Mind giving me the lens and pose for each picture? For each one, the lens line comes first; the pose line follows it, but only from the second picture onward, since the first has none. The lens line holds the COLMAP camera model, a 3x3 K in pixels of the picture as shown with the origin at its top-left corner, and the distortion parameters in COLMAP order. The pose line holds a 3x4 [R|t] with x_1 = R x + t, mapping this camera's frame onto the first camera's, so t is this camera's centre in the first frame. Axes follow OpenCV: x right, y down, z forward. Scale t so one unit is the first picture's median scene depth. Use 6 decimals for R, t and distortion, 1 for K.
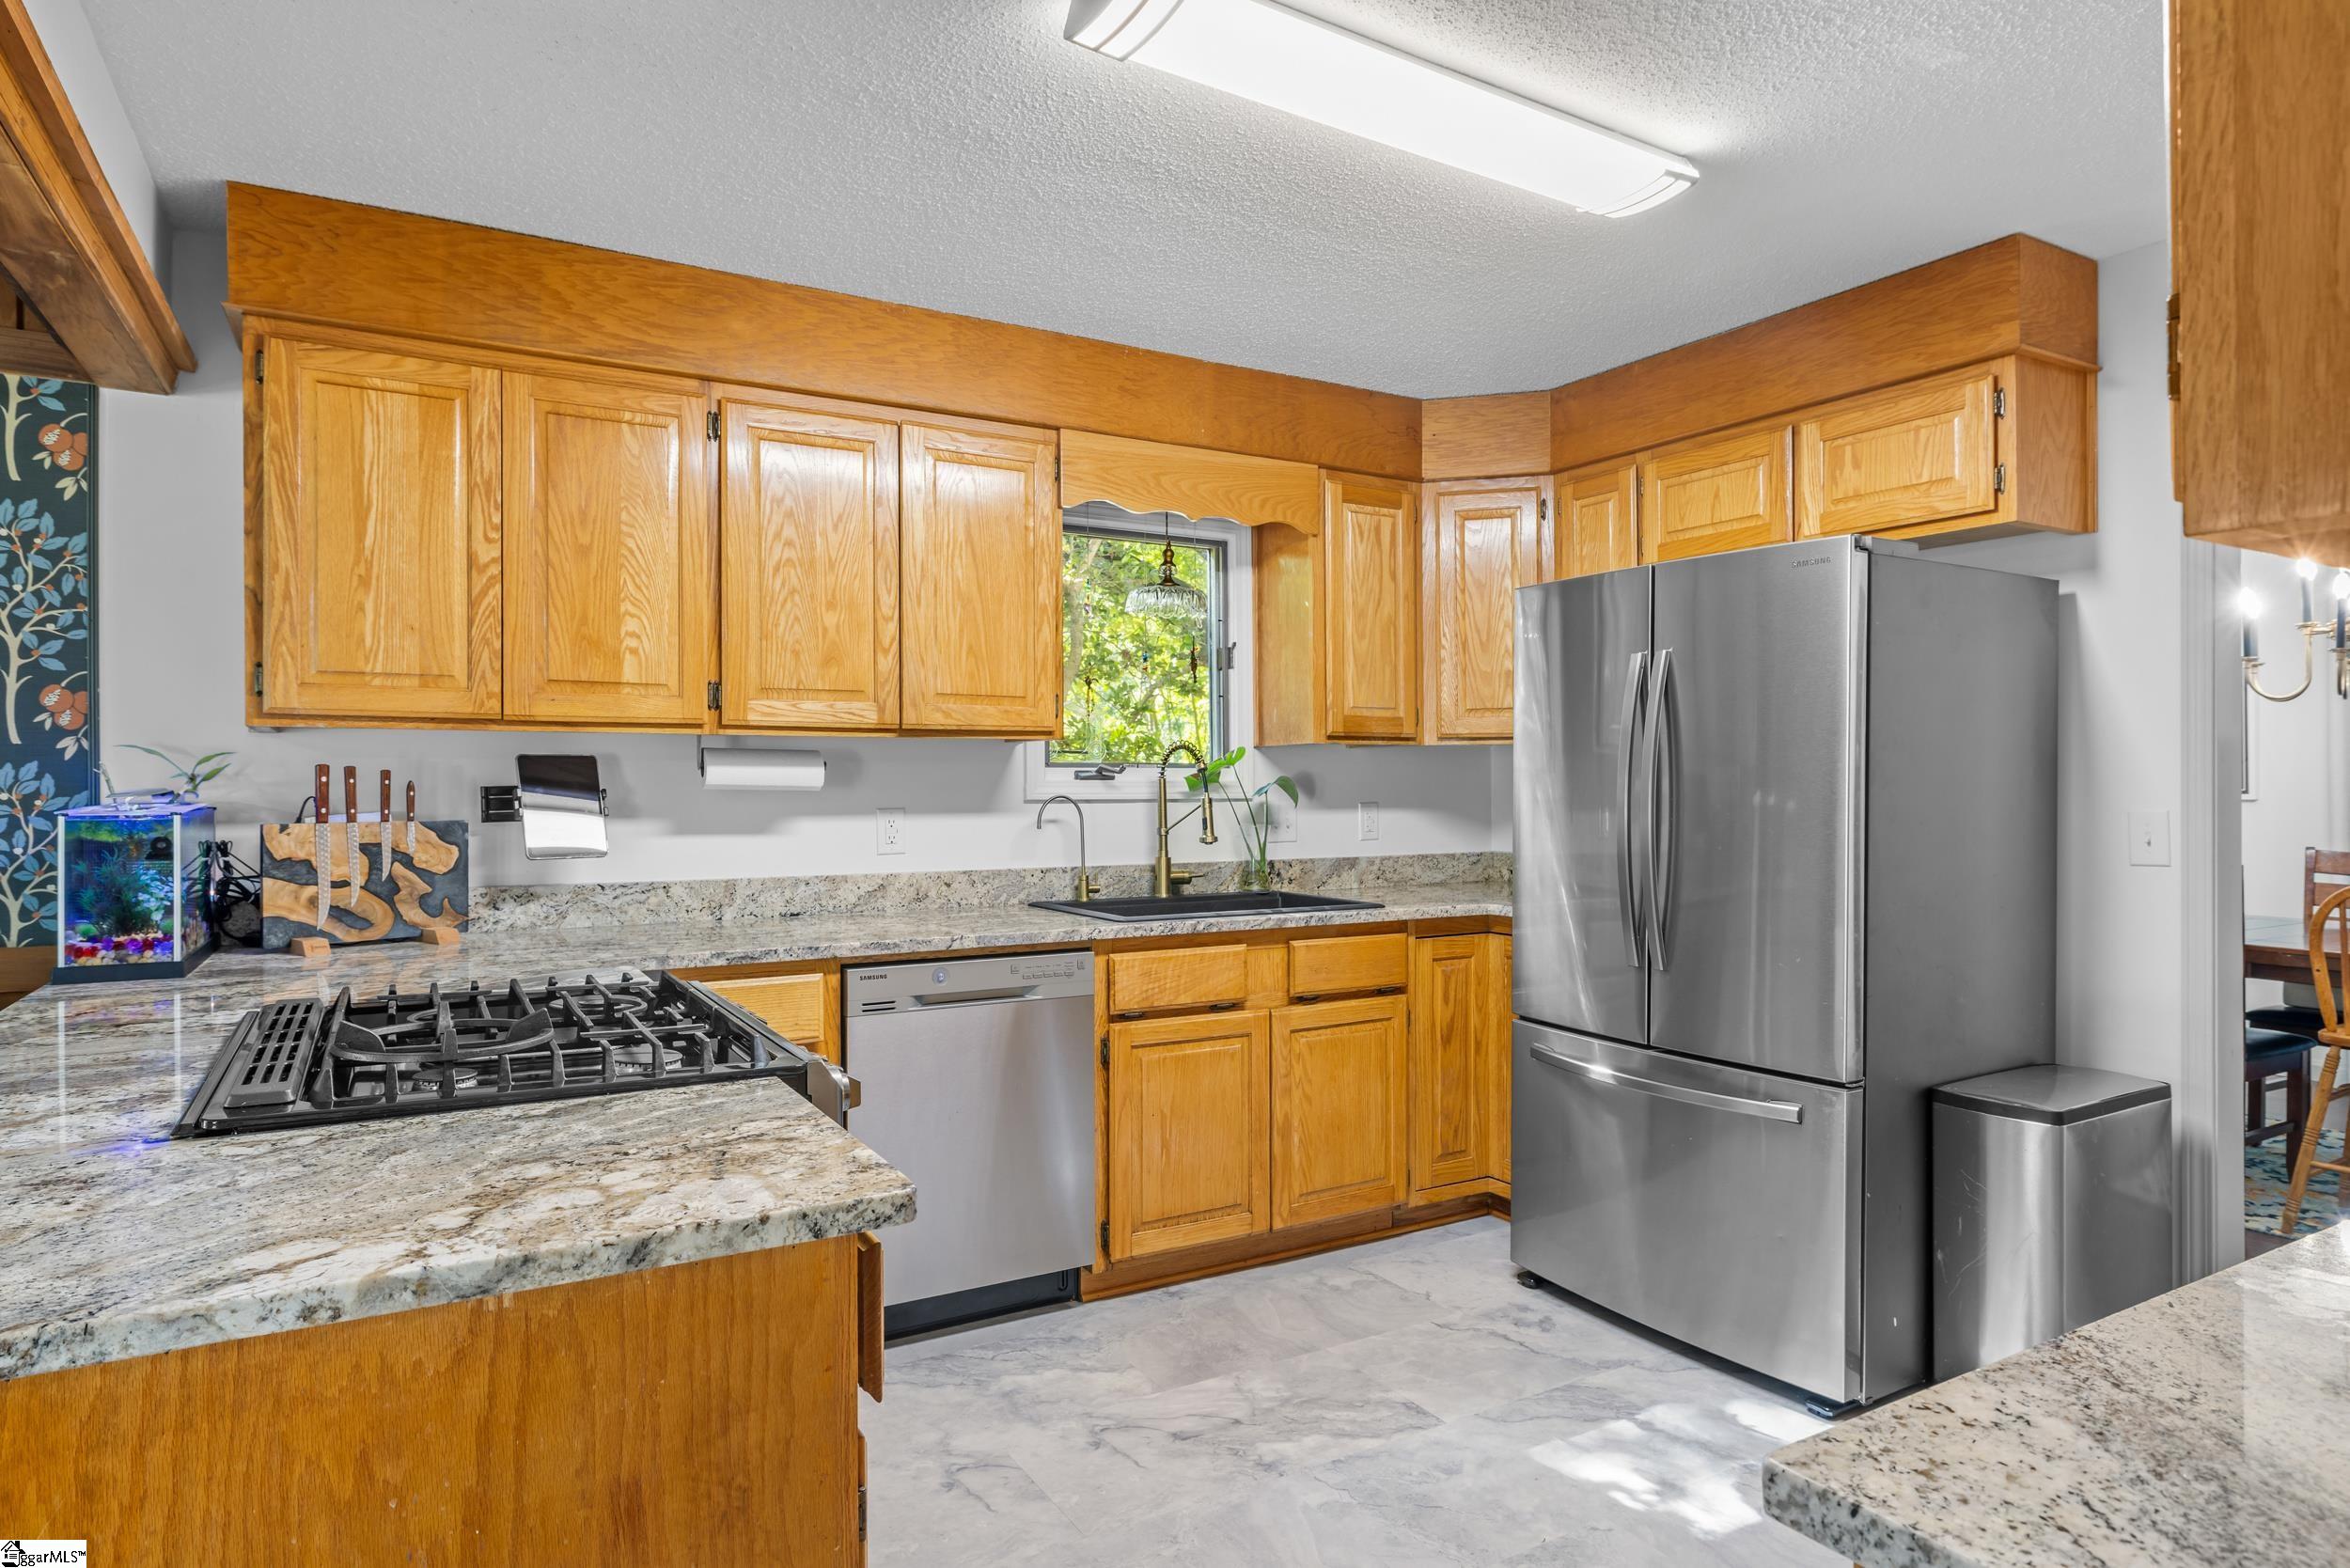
lens RADIAL K [[1324.4, 0, 1176.5], [0, 1324.4, 788.7], [0, 0, 1]] dist [0.003341, 0.000163]
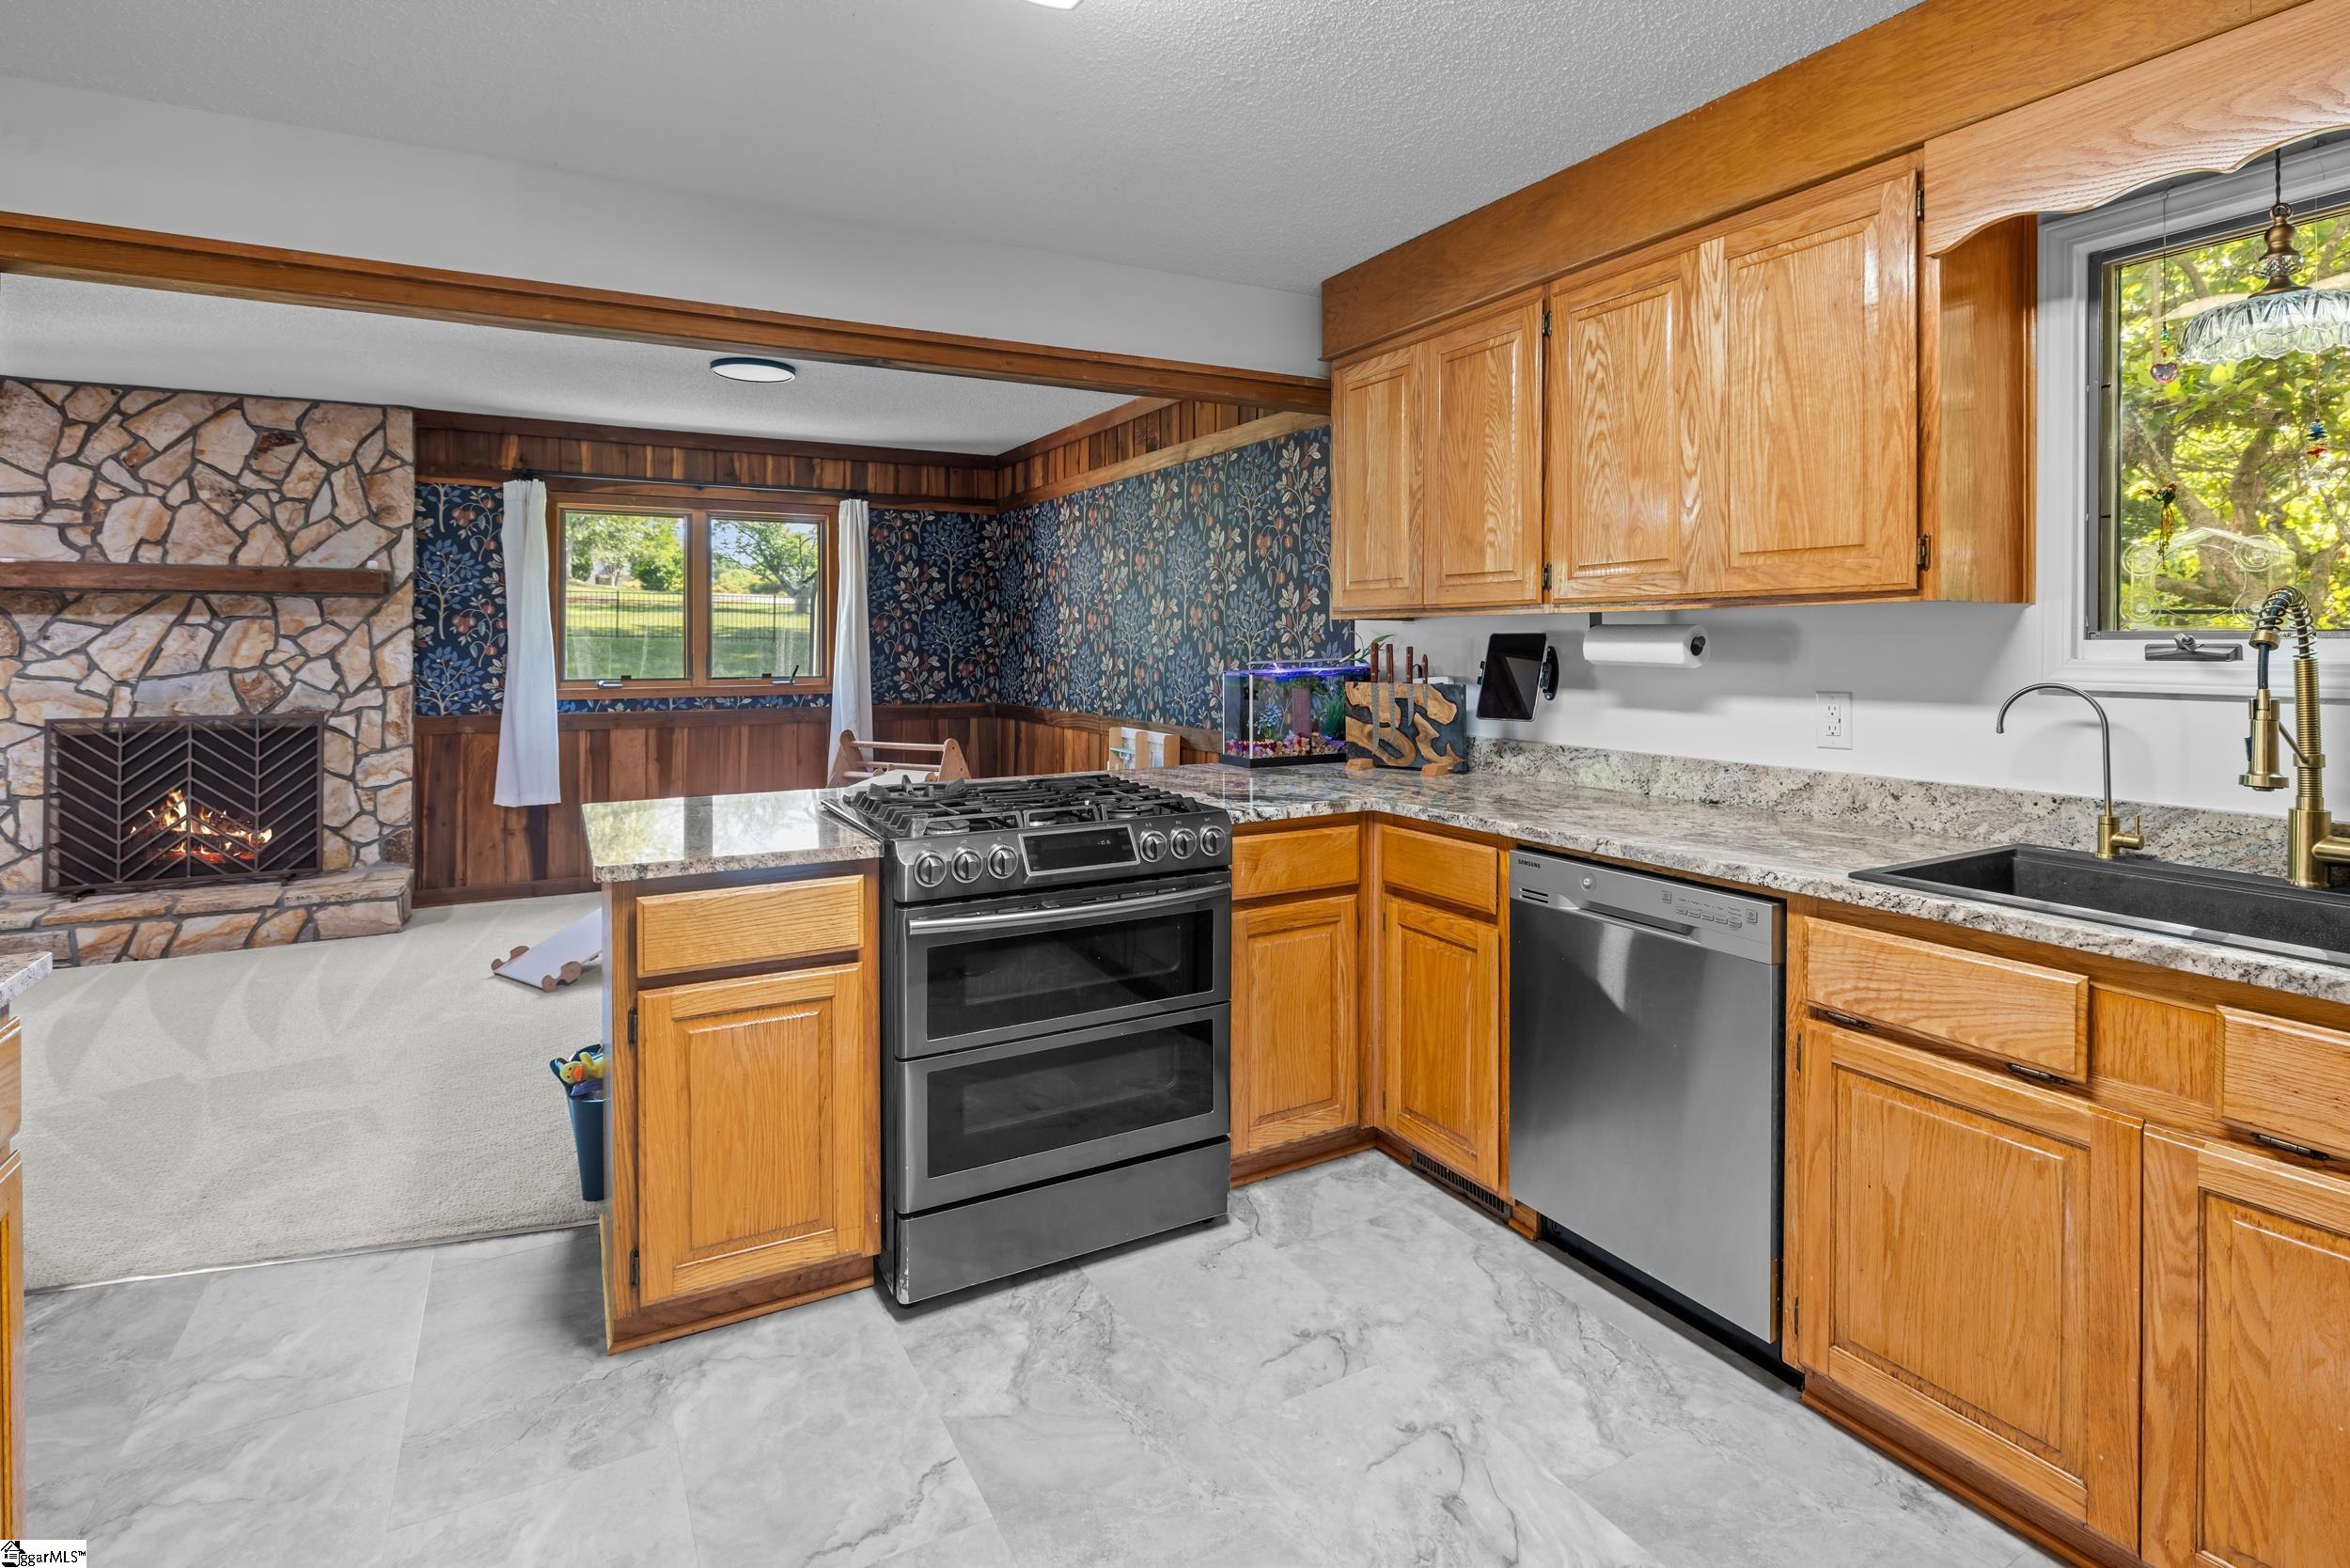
lens RADIAL K [[1140.9, 0, 1167.0], [0, 1140.9, 642.1], [0, 0, 1]] dist [-0.001631, 0.000807]
pose [[-0.020369, 0.001080, -0.999792, 0.560167], [-0.001204, 0.999999, 0.001105, -0.018133], [0.999792, 0.001226, -0.020368, 0.693914]]
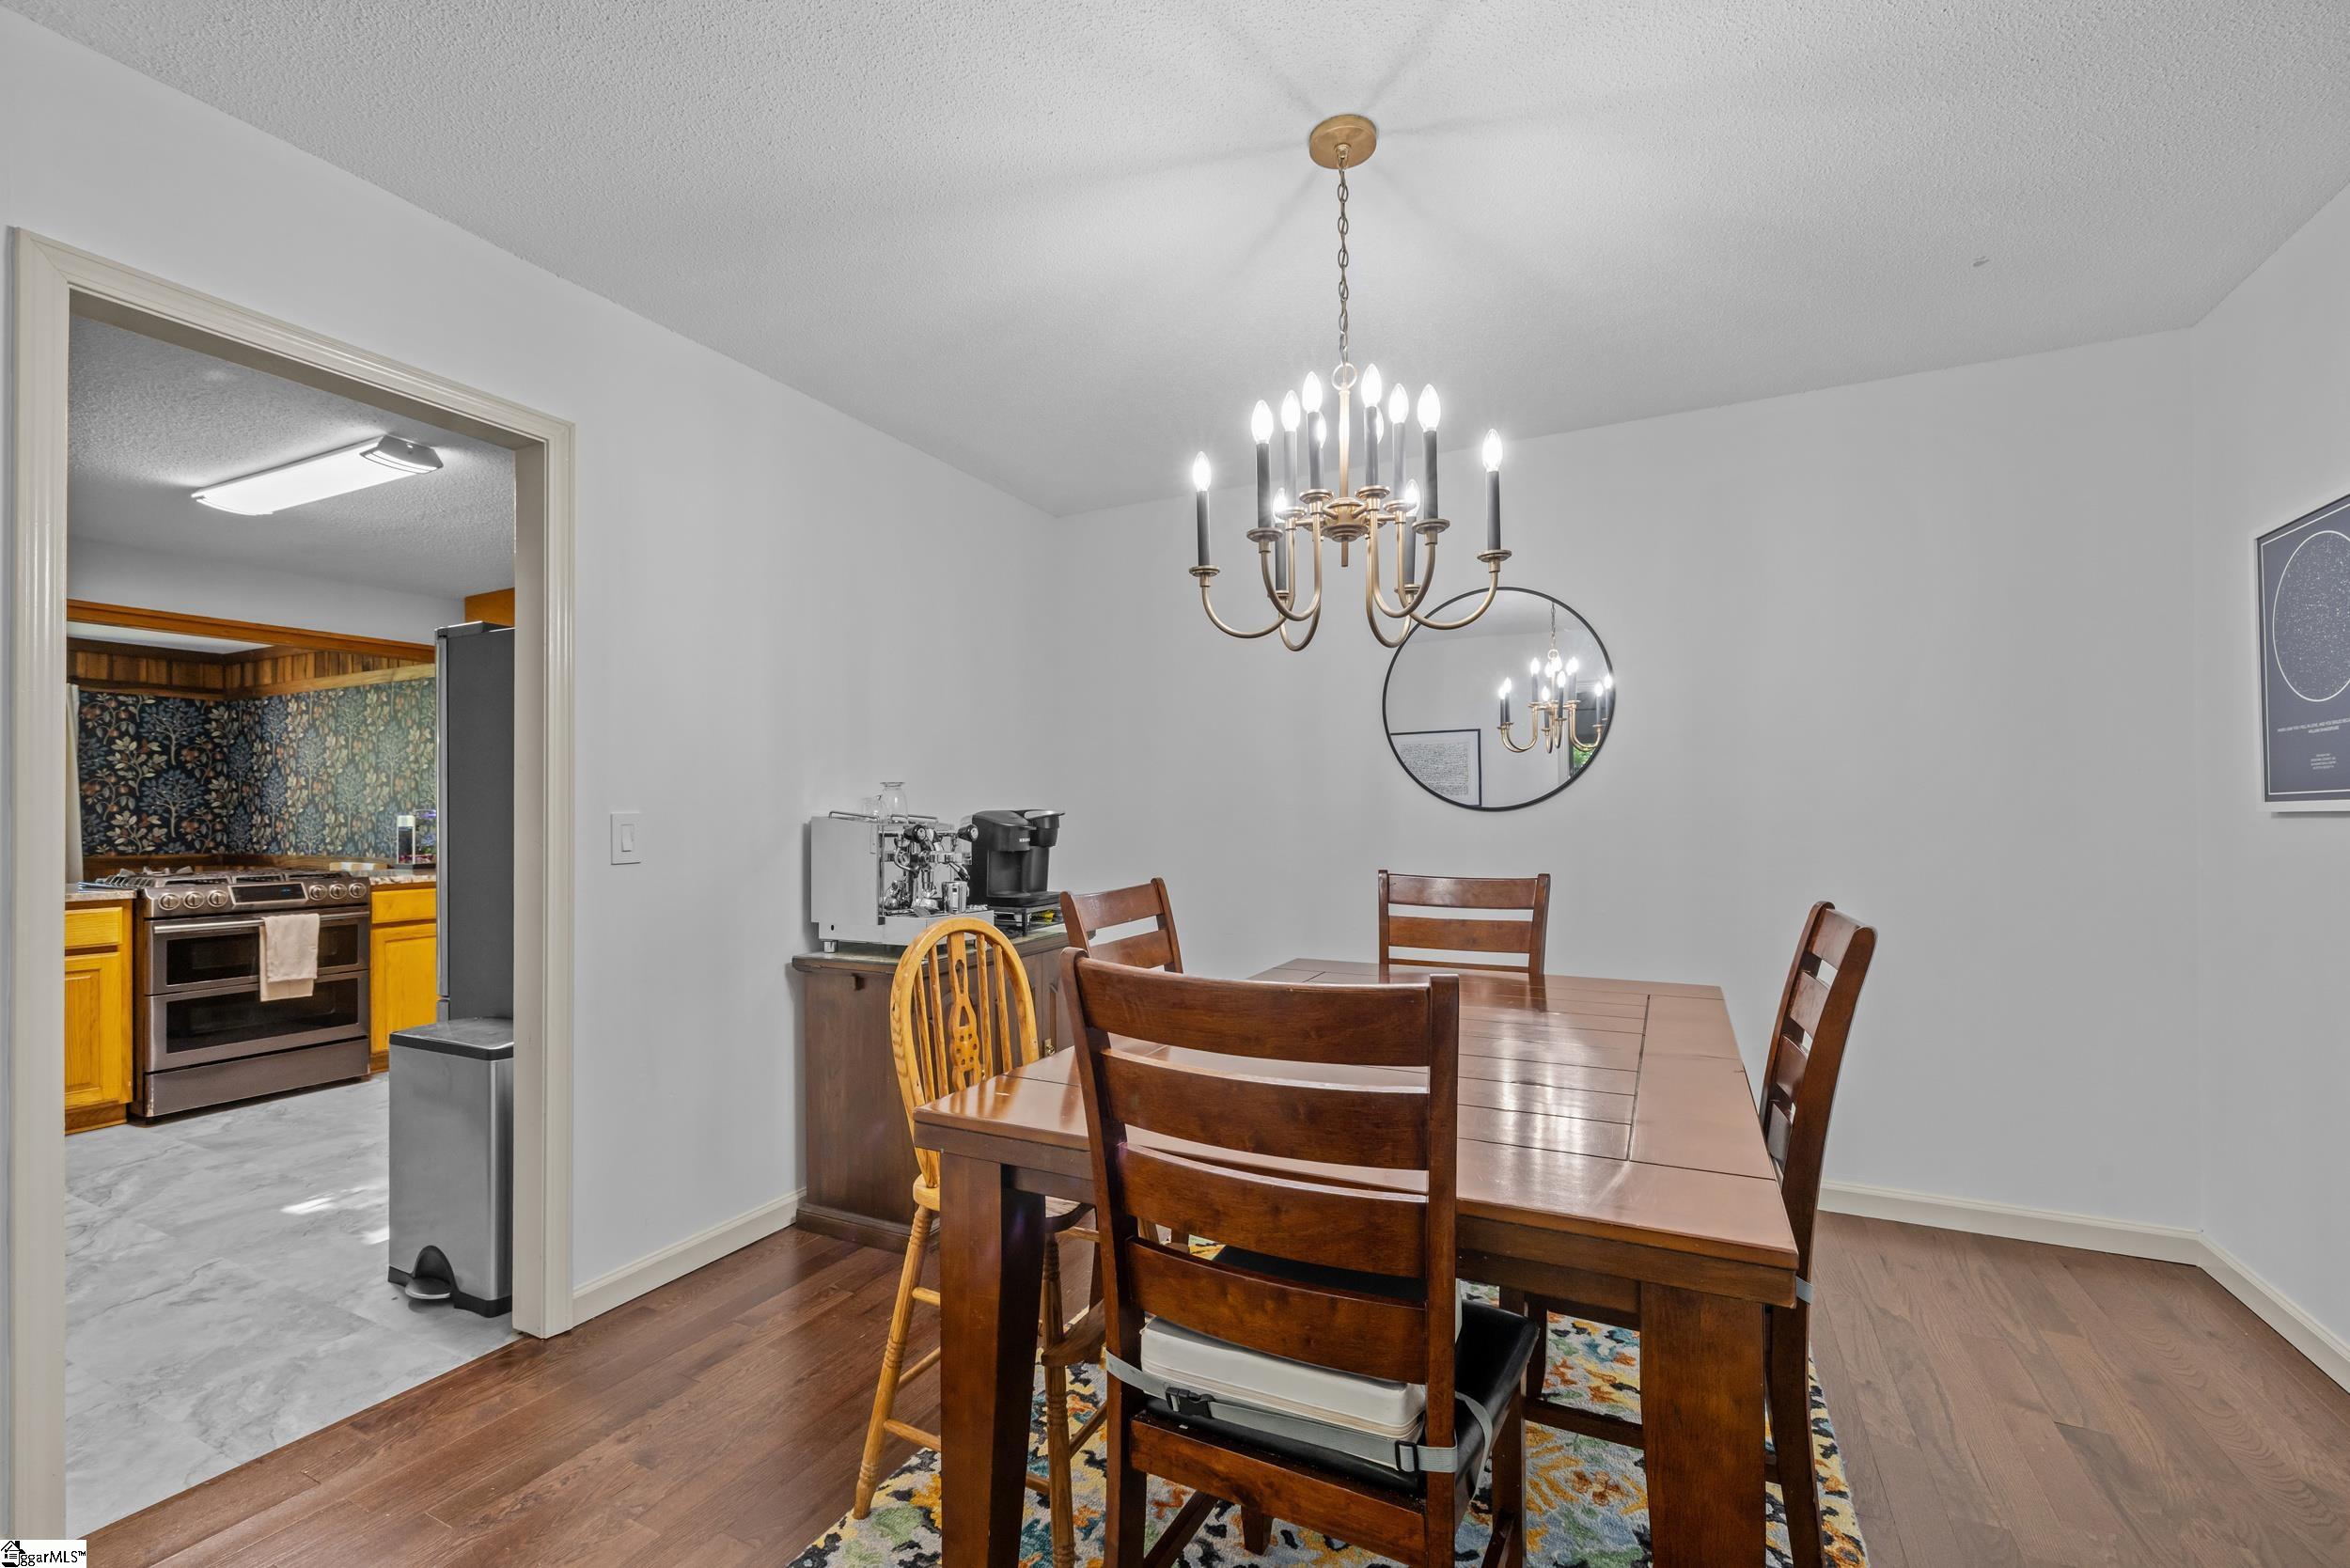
lens RADIAL K [[1016.5, 0, 1174.5], [0, 1016.5, 815.1], [0, 0, 1]] dist [0.001718, -0.000345]
pose [[0.544354, -0.003464, -0.838849, 1.516182], [0.000308, 0.999992, -0.003929, 0.015739], [0.838856, 0.001880, 0.544351, 0.877354]]
